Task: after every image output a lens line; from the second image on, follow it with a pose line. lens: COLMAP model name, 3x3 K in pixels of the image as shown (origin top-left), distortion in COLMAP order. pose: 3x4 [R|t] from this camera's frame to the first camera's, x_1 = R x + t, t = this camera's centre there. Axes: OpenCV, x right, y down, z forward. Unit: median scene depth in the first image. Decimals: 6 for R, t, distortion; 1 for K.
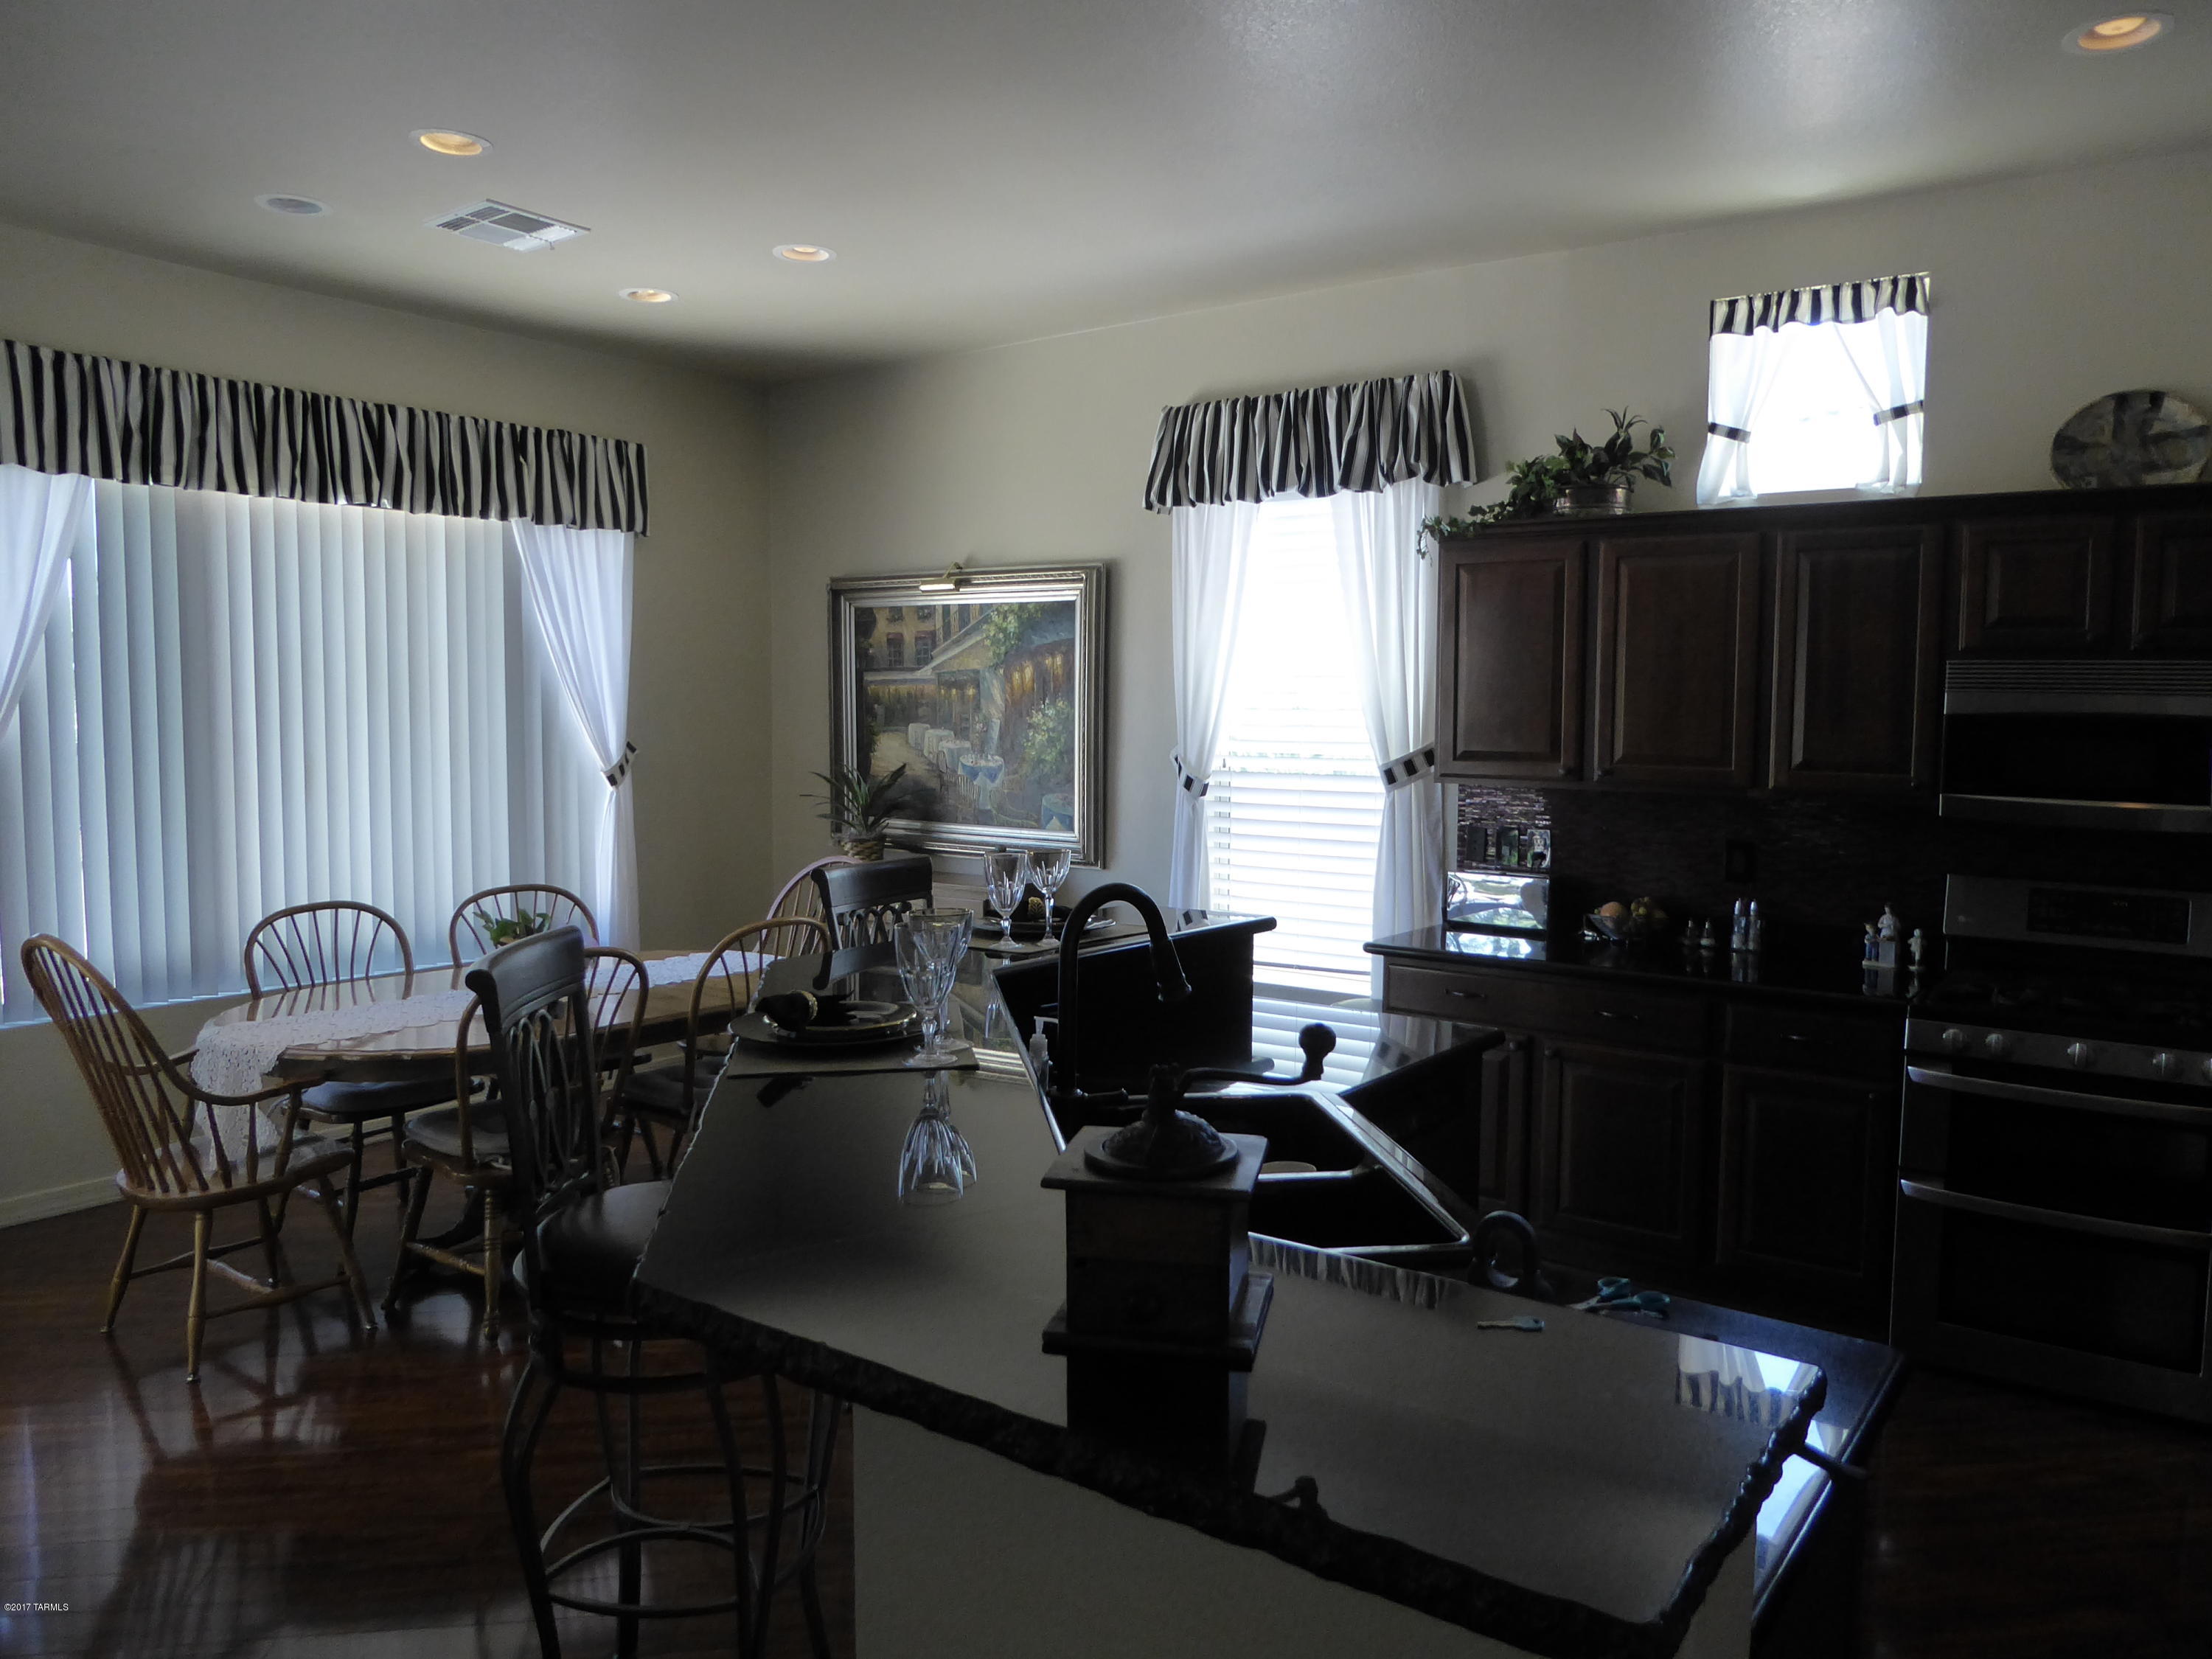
lens RADIAL K [[1576.3, 0, 1106.3], [0, 1576.3, 812.1], [0, 0, 1]] dist [-0.048549, 0.040125]
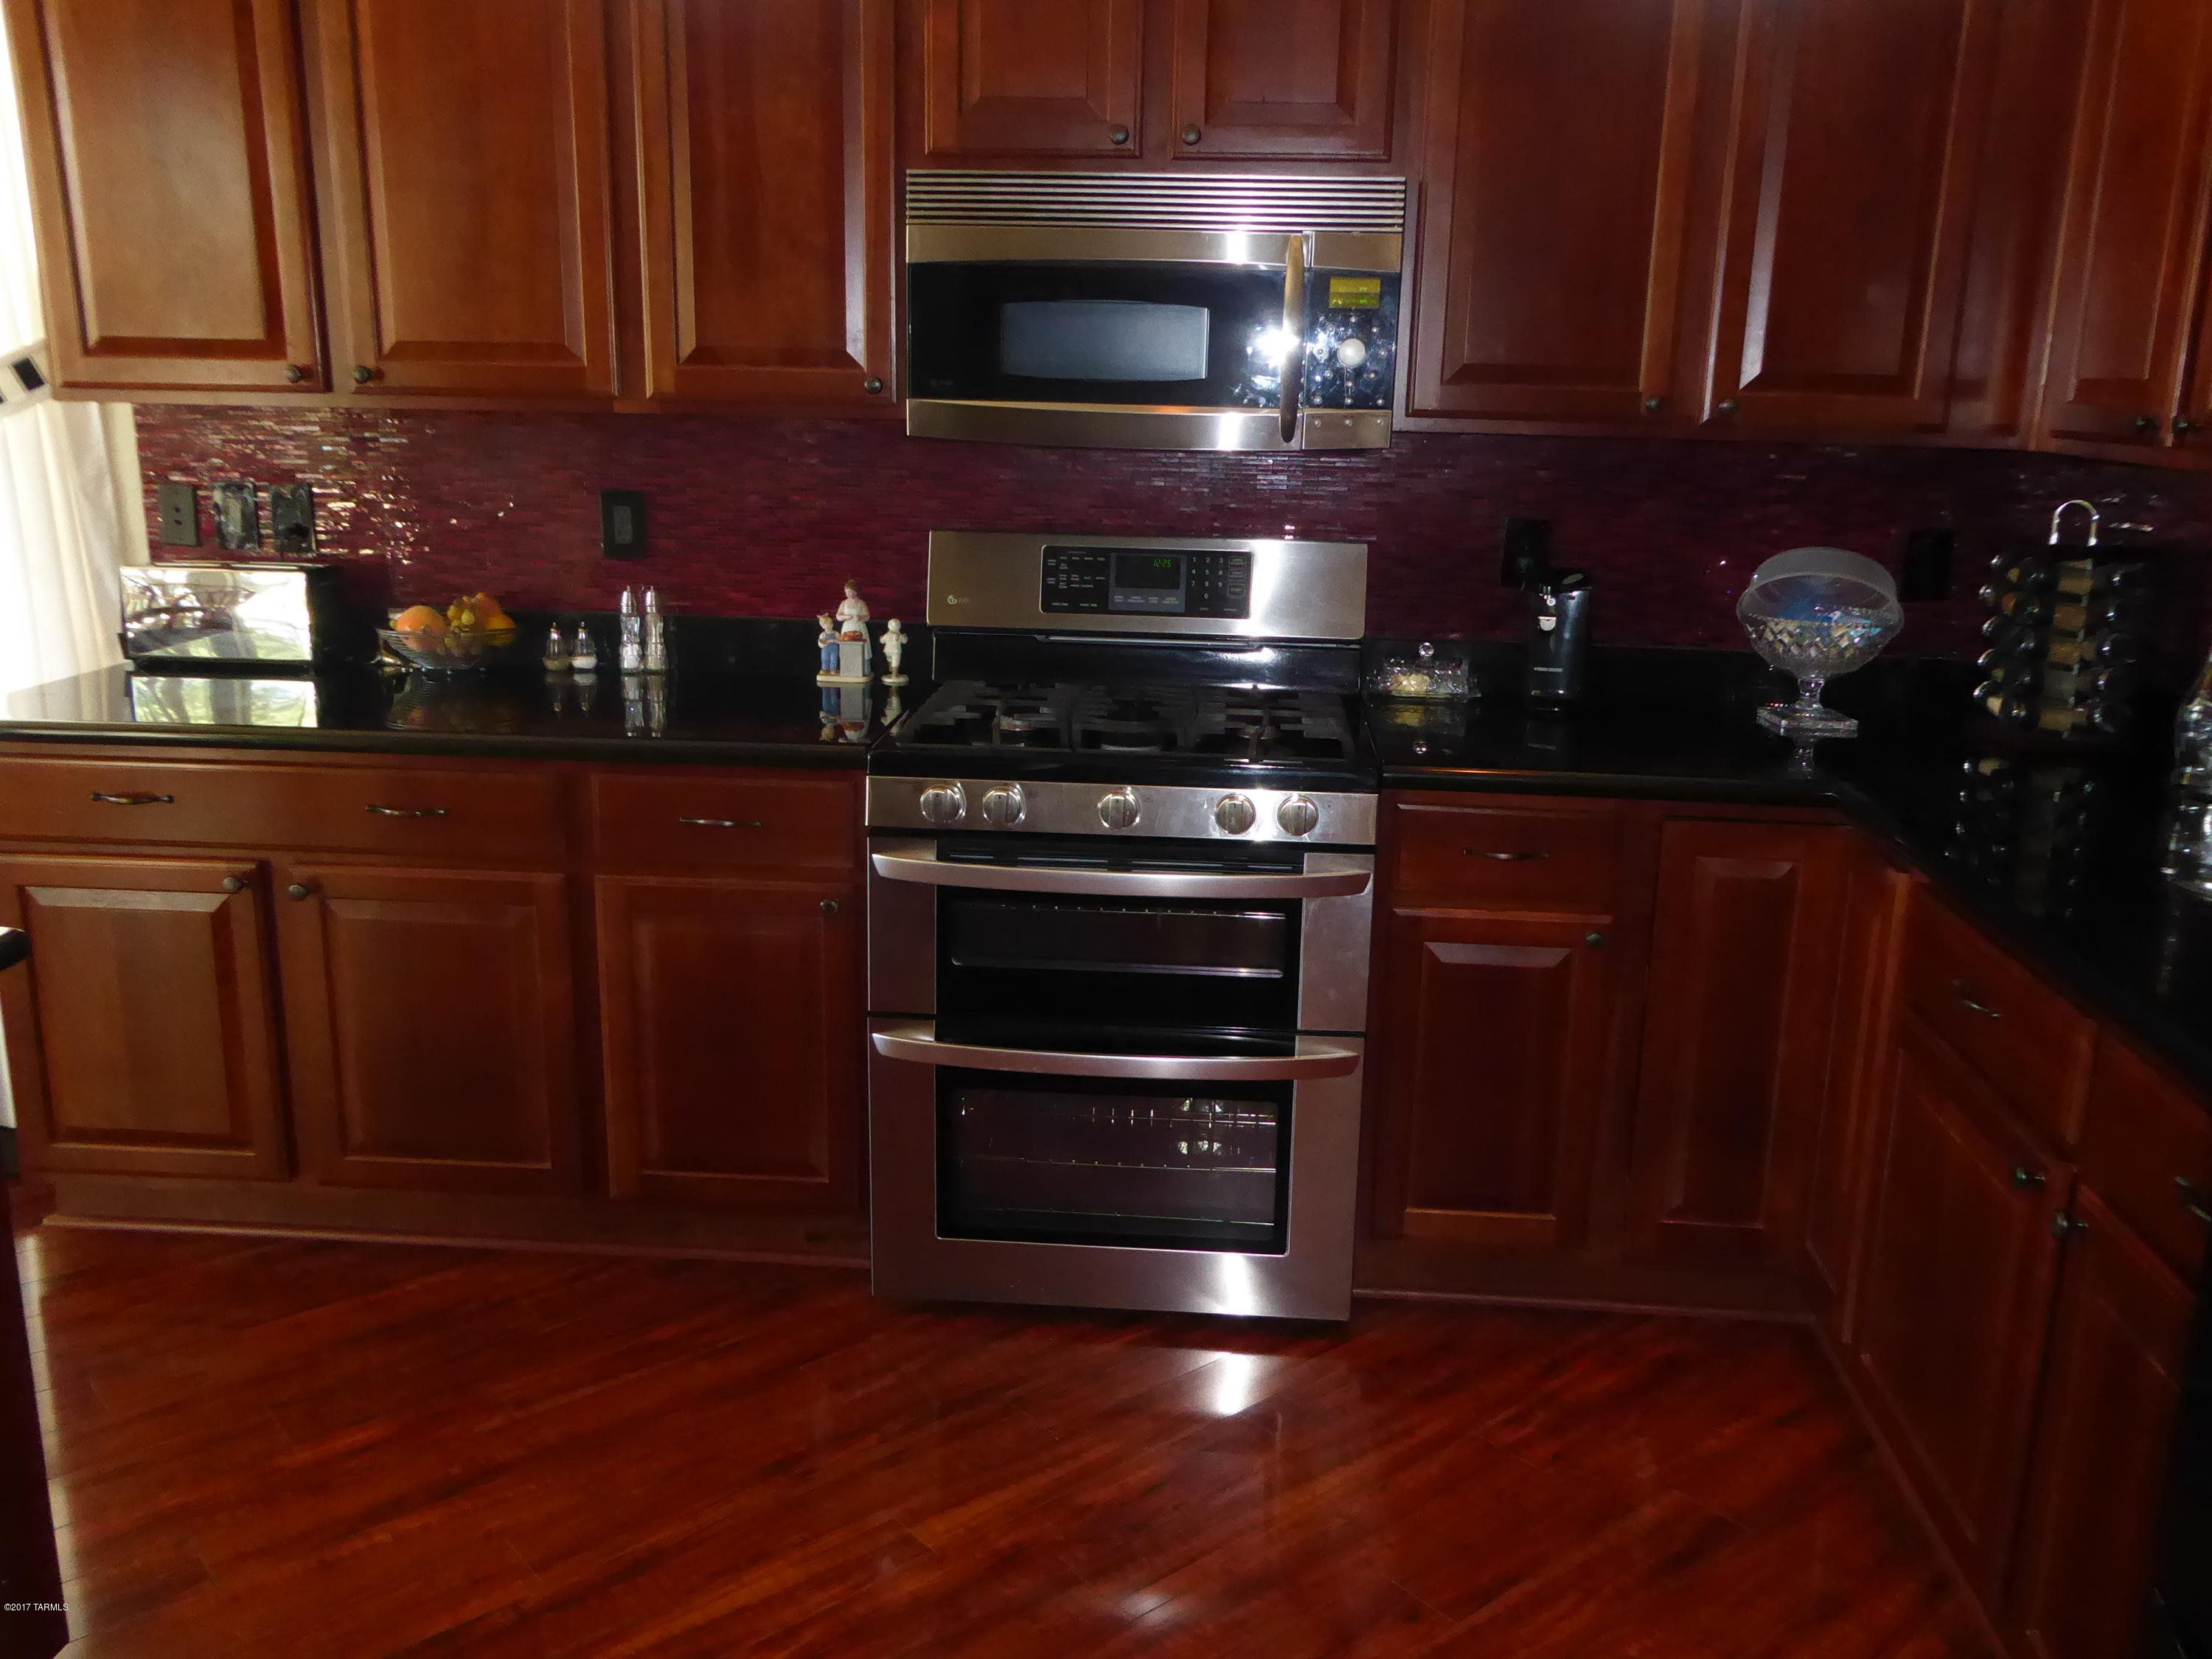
lens RADIAL K [[1869.1, 0, 1099.7], [0, 1869.1, 818.9], [0, 0, 1]] dist [-0.003680, 0.042178]
pose [[0.851375, -0.125401, 0.509347, 0.176250], [0.031505, 0.981476, 0.188977, 0.012052], [-0.523610, -0.144844, 0.839555, 0.276448]]
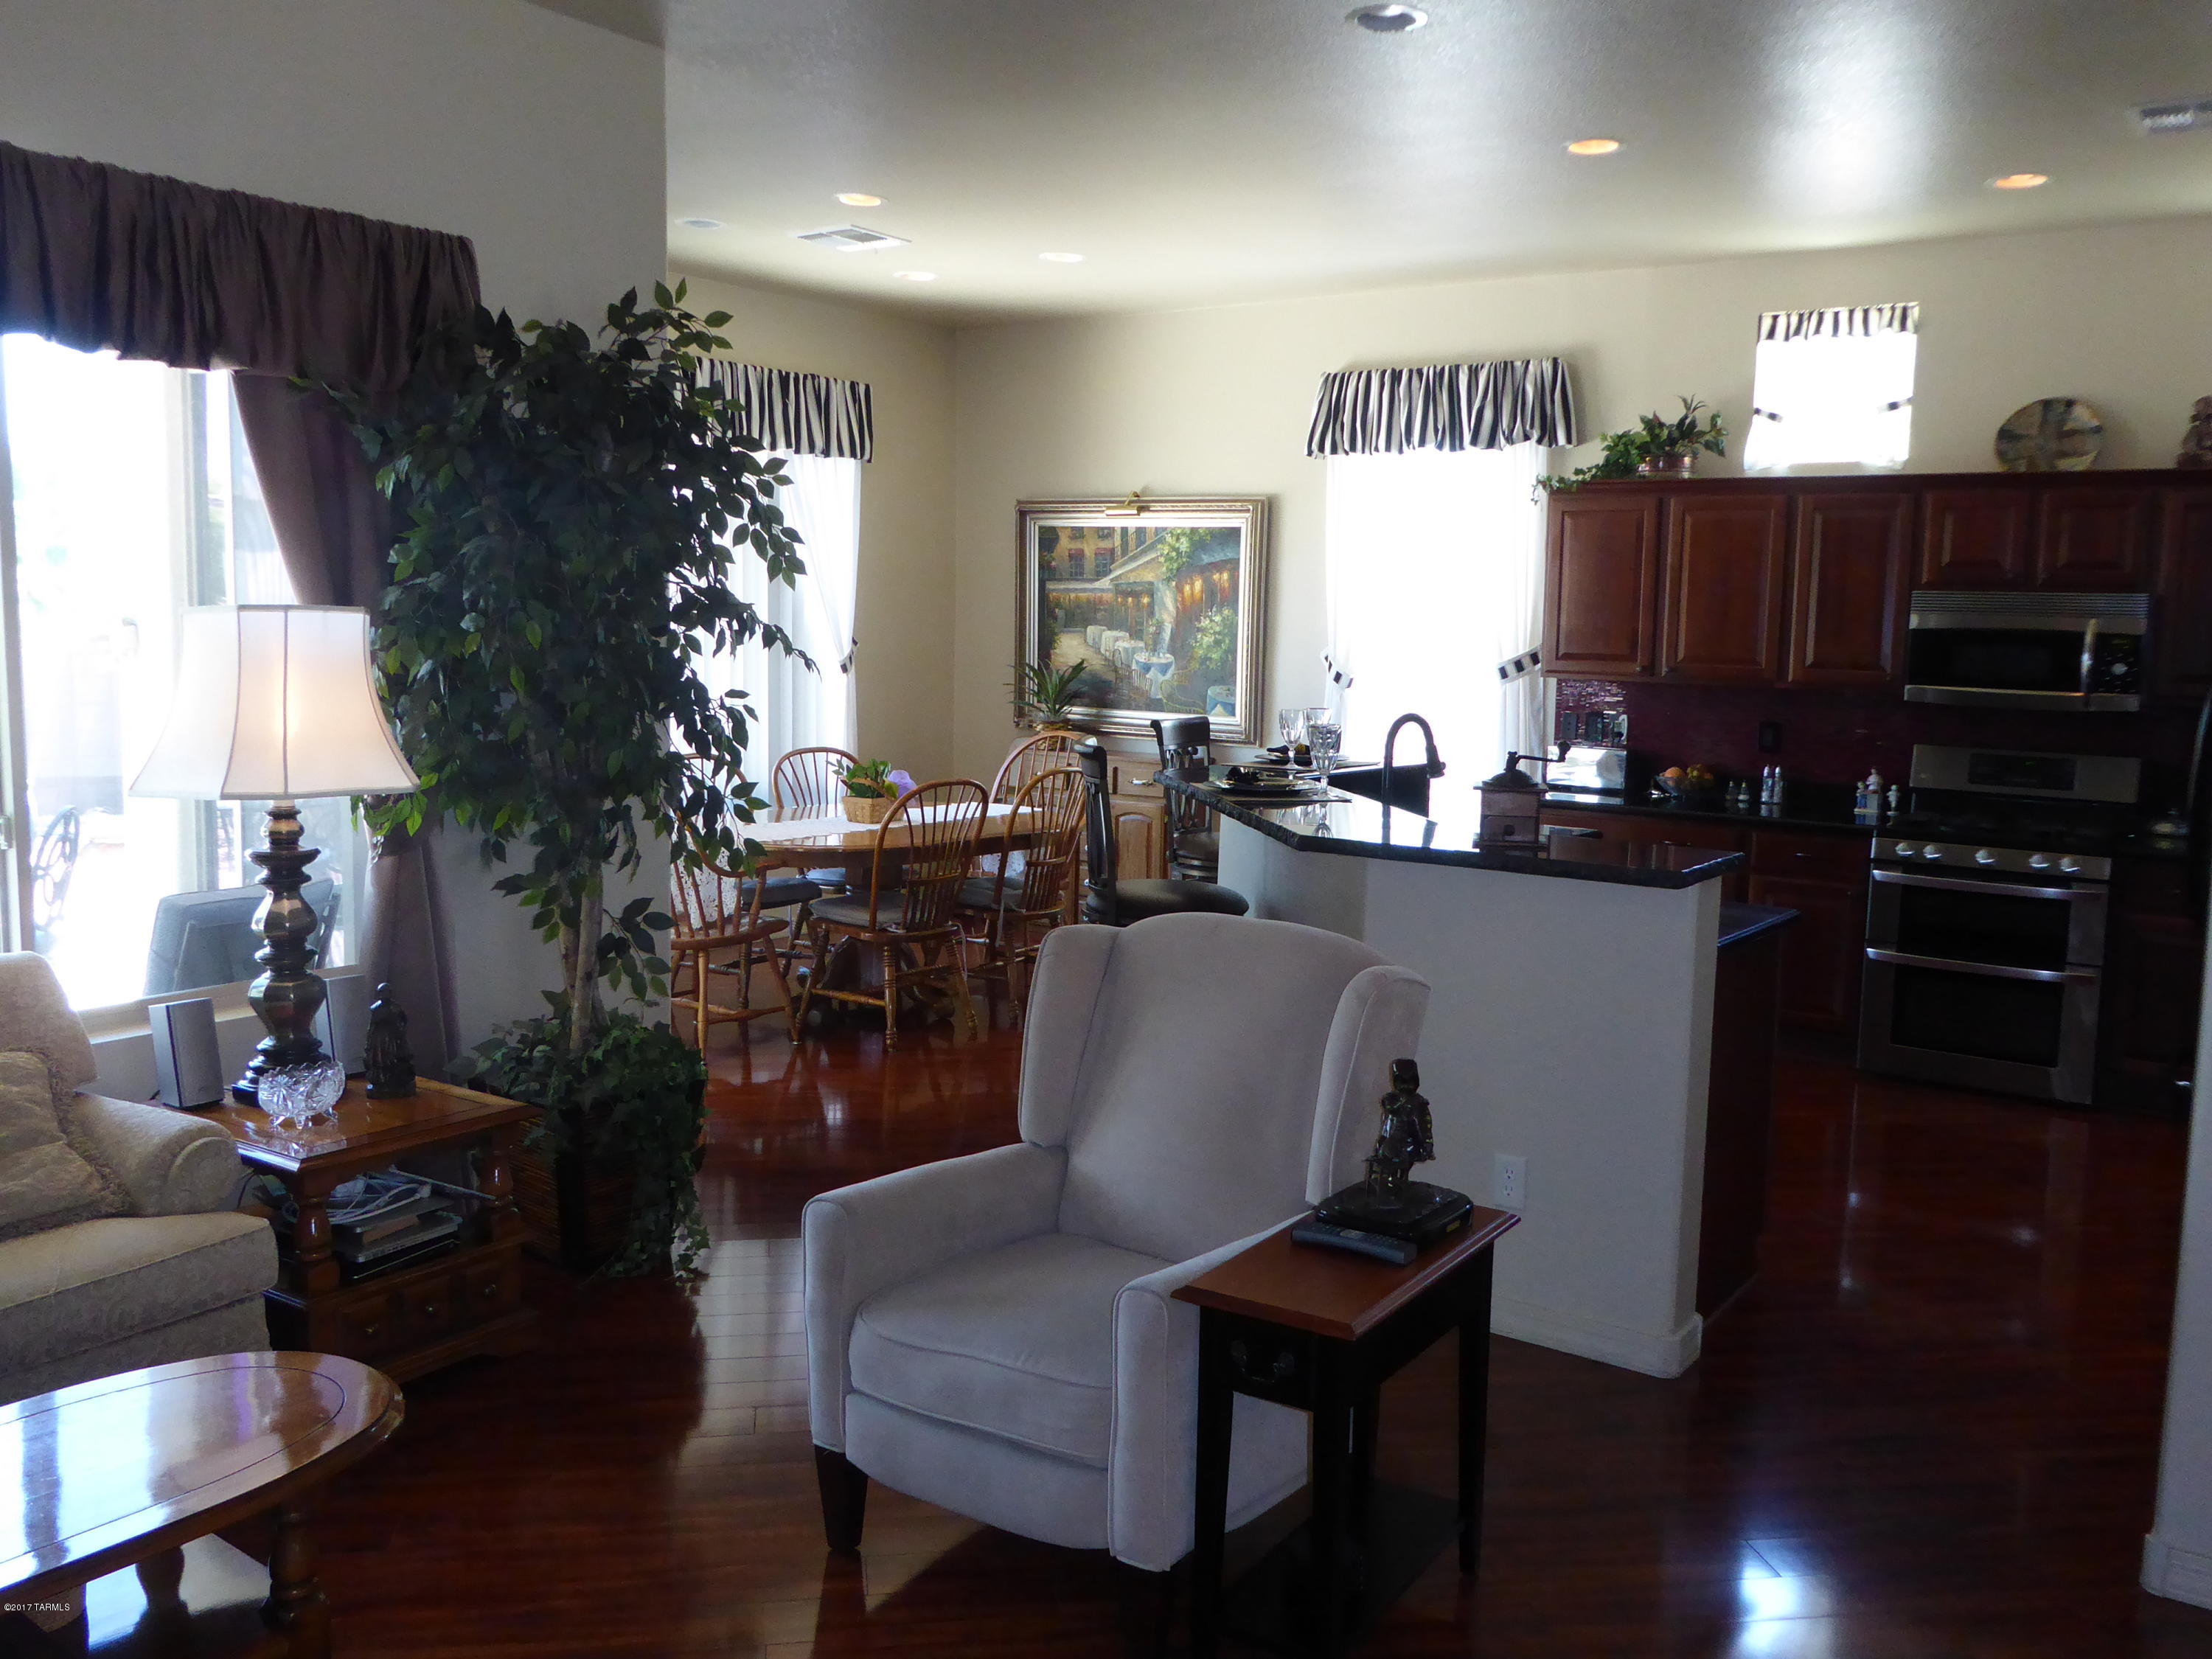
lens RADIAL K [[1869.1, 0, 1150.2], [0, 1869.1, 800.2], [0, 0, 1]] dist [-0.003680, 0.042178]
pose [[0.999091, 0.011242, 0.041126, -0.188855], [-0.012612, 0.999369, 0.033207, 0.038498], [-0.040727, -0.033695, 0.998602, -0.575479]]
